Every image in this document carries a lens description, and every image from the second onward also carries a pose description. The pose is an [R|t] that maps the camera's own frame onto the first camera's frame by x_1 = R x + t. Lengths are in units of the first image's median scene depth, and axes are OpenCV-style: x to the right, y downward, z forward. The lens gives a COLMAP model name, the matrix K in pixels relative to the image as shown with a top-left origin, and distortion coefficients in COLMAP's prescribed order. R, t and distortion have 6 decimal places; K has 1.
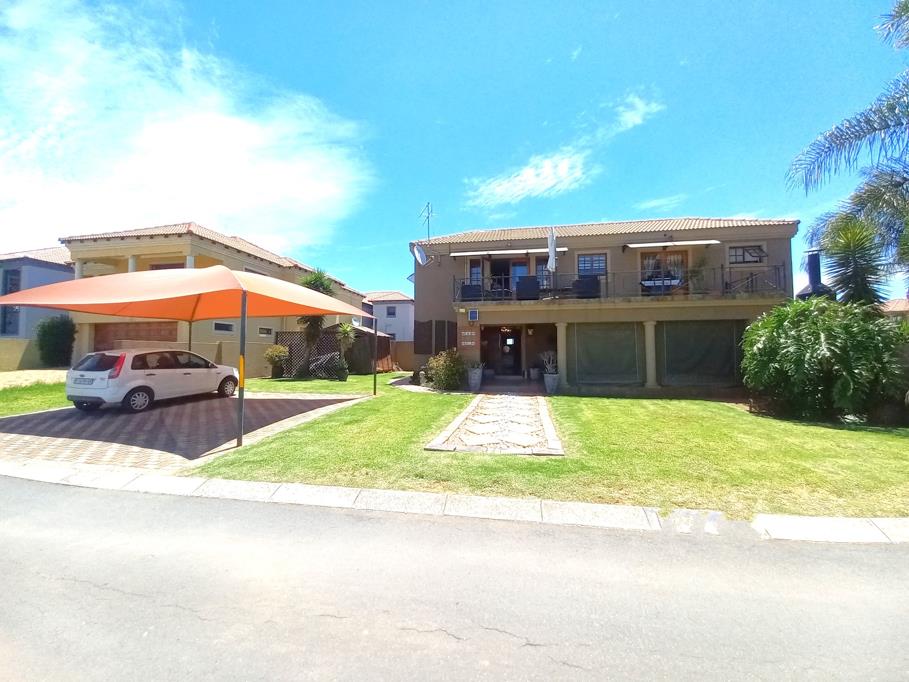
lens RADIAL K [[363.7, 0, 462.2], [0, 363.7, 339.9], [0, 0, 1]] dist [0.025054, -0.022072]
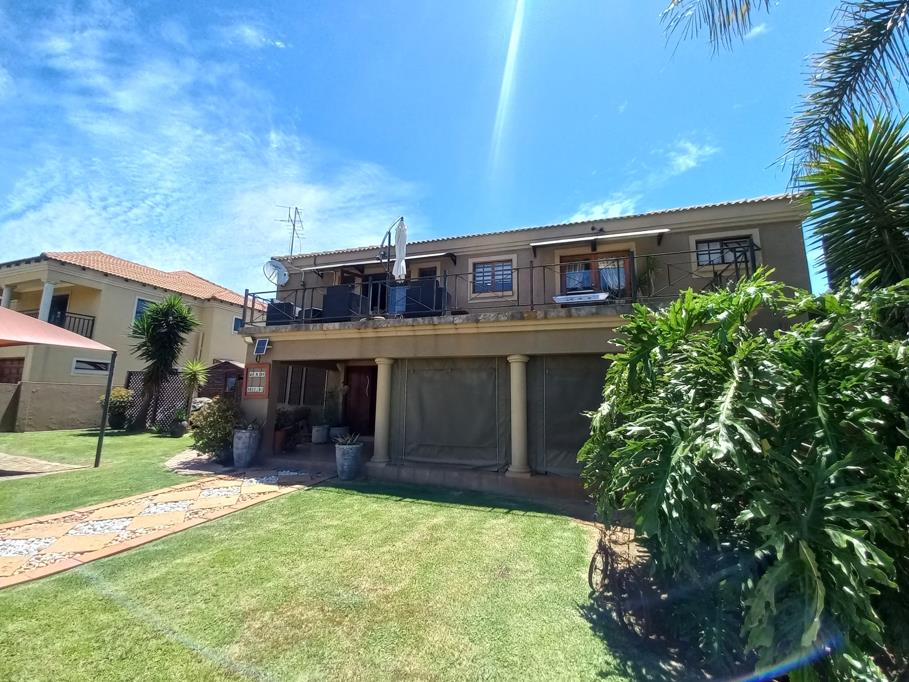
lens RADIAL K [[363.7, 0, 462.2], [0, 363.7, 339.9], [0, 0, 1]] dist [0.025054, -0.022072]
pose [[0.990365, -0.001807, -0.138469, 0.500021], [-0.015086, 0.992556, -0.120853, -0.005309], [0.137657, 0.121778, 0.982965, 0.418552]]
